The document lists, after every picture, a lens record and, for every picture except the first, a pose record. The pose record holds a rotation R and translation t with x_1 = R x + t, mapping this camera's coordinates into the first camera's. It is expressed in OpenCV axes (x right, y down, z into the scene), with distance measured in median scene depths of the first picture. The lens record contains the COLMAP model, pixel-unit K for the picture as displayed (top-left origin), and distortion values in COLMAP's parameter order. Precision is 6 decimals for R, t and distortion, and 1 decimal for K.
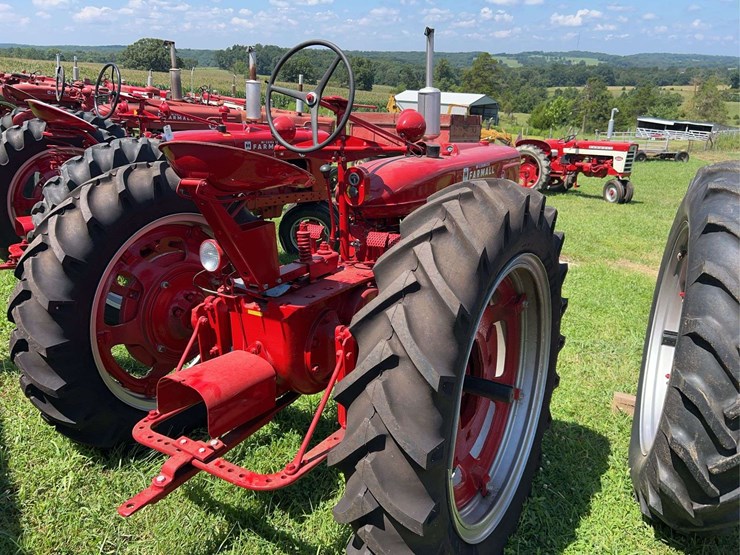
lens RADIAL K [[561.8, 0, 368.0], [0, 561.8, 274.7], [0, 0, 1]] dist [0.055754, -0.072461]
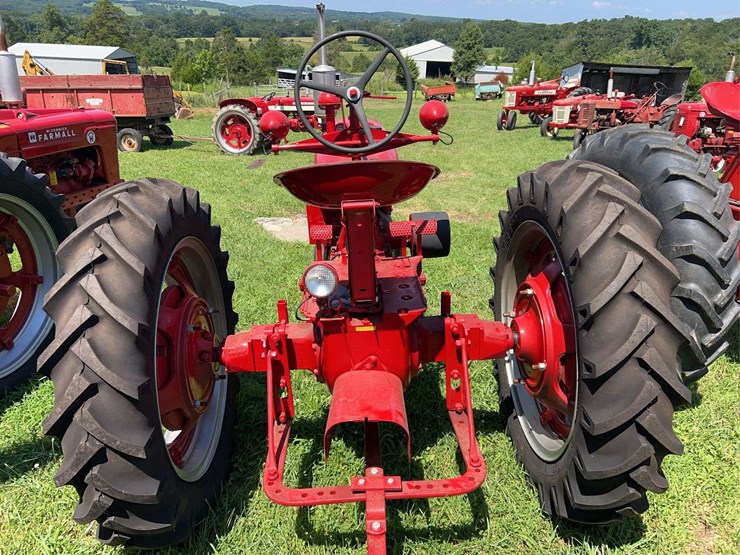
lens RADIAL K [[561.8, 0, 368.0], [0, 561.8, 274.7], [0, 0, 1]] dist [0.055754, -0.072461]
pose [[0.823017, -0.221980, 0.522845, -0.111834], [0.181383, 0.974991, 0.128427, -0.023514], [-0.538278, -0.010862, 0.842698, 0.033592]]
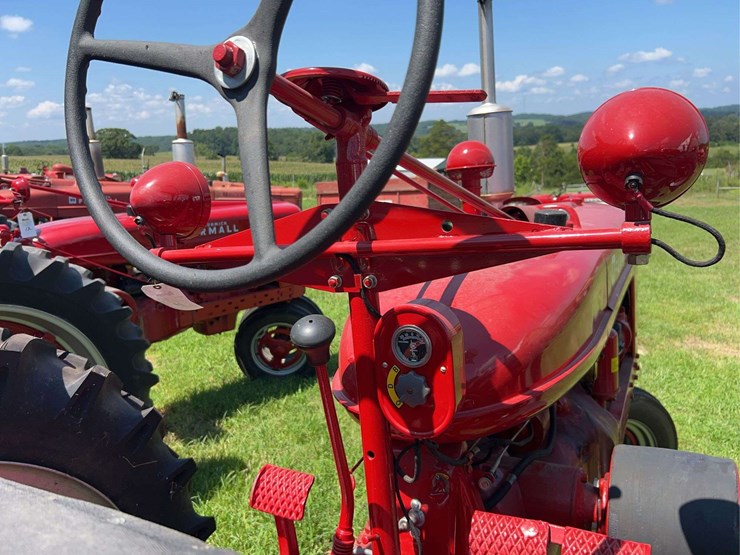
lens RADIAL K [[562.1, 0, 372.4], [0, 562.1, 277.1], [0, 0, 1]] dist [0.008299, 0.000177]
pose [[0.994807, -0.082051, 0.060219, -0.011208], [0.088323, 0.989977, -0.110198, -0.033202], [-0.050573, 0.114945, 0.992084, 0.134772]]
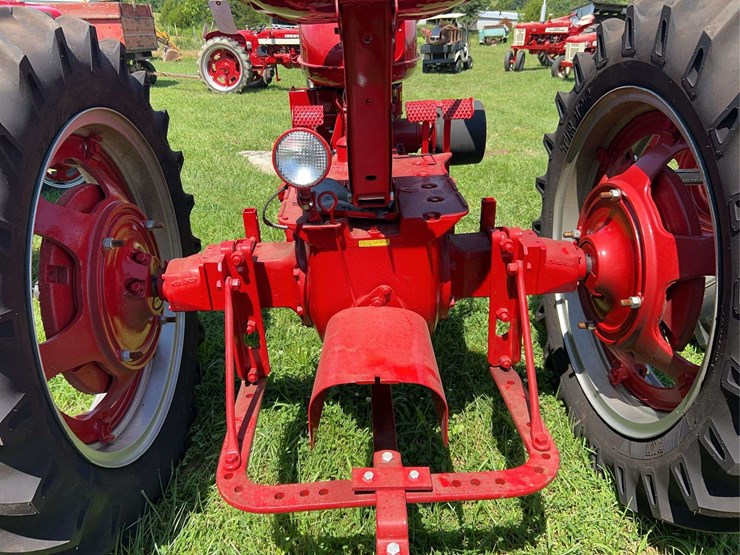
lens RADIAL K [[561.8, 0, 368.0], [0, 561.8, 274.7], [0, 0, 1]] dist [0.055754, -0.072461]
pose [[0.820917, -0.258916, 0.508976, -0.088282], [0.177837, 0.962895, 0.202995, -0.004253], [-0.542649, -0.076128, 0.836502, 0.080338]]
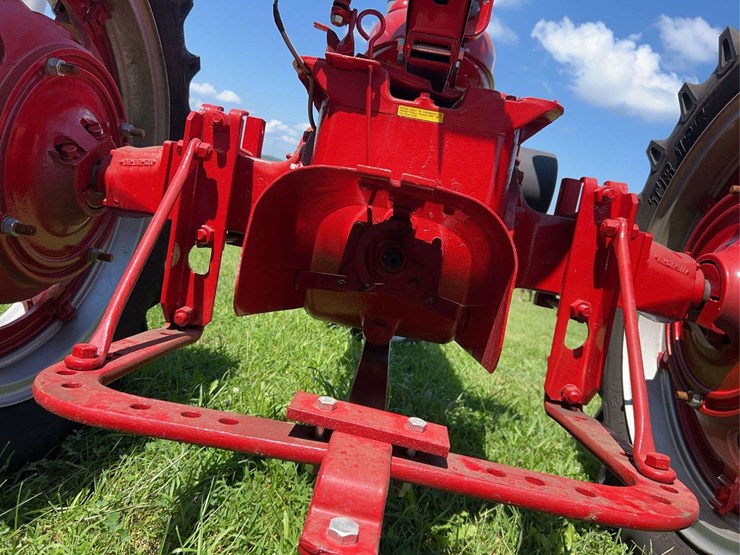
lens RADIAL K [[562.1, 0, 372.4], [0, 562.1, 277.1], [0, 0, 1]] dist [0.008299, 0.000177]
pose [[0.841798, 0.139714, 0.521399, -0.072123], [-0.060718, 0.984301, -0.165724, 0.041989], [-0.536367, 0.107847, 0.837066, 0.113032]]
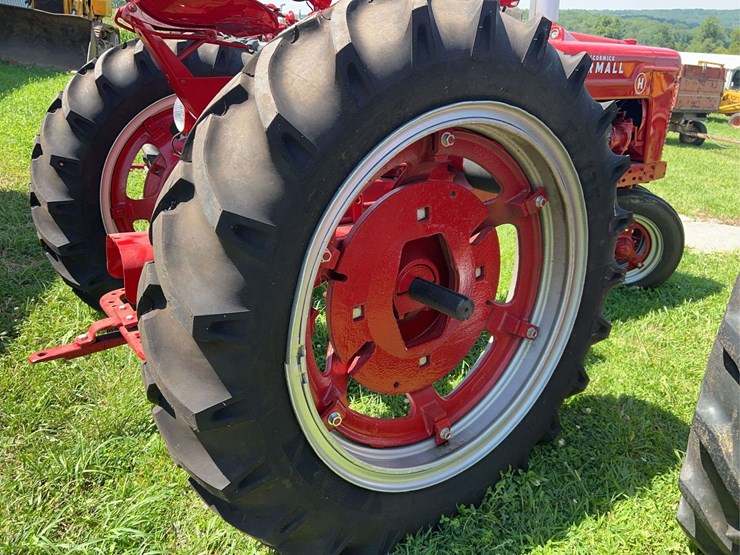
lens RADIAL K [[561.8, 0, 368.0], [0, 561.8, 274.7], [0, 0, 1]] dist [0.055754, -0.072461]
pose [[0.926214, 0.136751, -0.351321, 0.056722], [-0.117835, 0.990213, 0.074783, 0.019192], [0.358109, -0.027867, 0.933264, 0.042714]]
